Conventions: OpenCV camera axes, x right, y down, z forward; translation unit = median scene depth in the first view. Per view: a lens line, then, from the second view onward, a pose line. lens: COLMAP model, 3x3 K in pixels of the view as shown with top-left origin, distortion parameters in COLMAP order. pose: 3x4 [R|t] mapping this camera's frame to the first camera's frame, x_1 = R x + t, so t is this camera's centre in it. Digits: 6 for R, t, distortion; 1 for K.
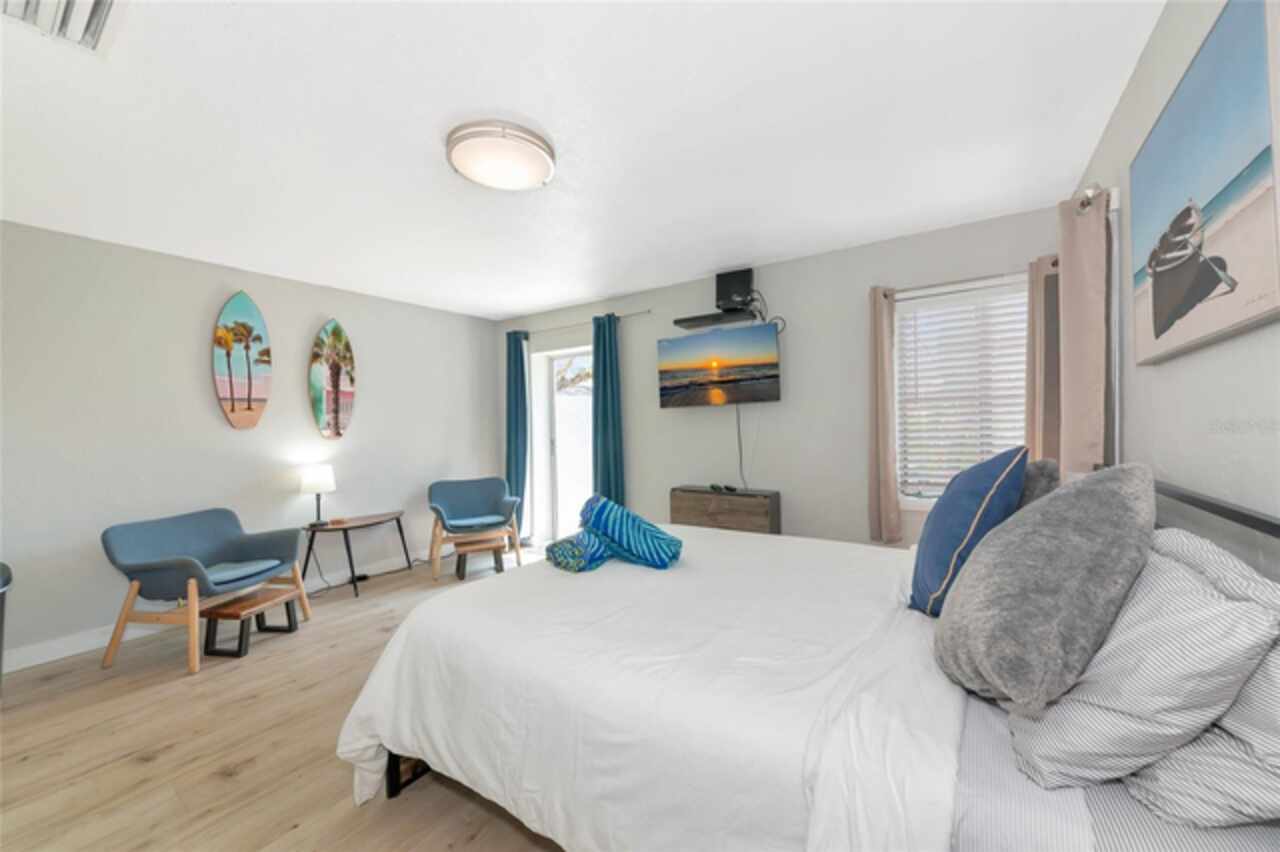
lens RADIAL K [[470.5, 0, 646.9], [0, 470.5, 429.4], [0, 0, 1]] dist [0.000122, -0.000001]
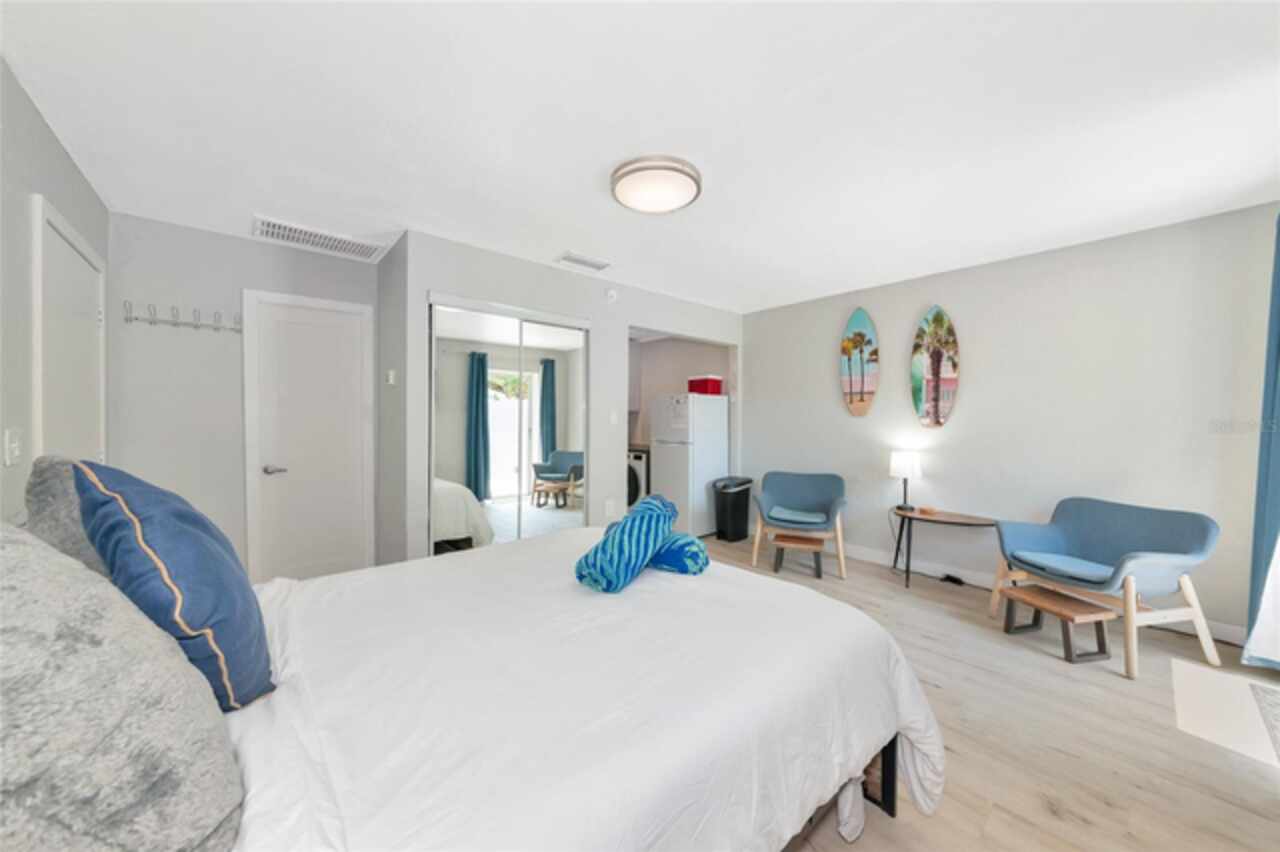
lens RADIAL K [[448.7, 0, 643.9], [0, 448.7, 419.0], [0, 0, 1]] dist [-0.000856, -0.000399]
pose [[-0.232379, 0.024110, -0.972326, 0.402701], [-0.003213, 0.999668, 0.025556, -0.020643], [0.972620, 0.009063, -0.232224, 0.644552]]
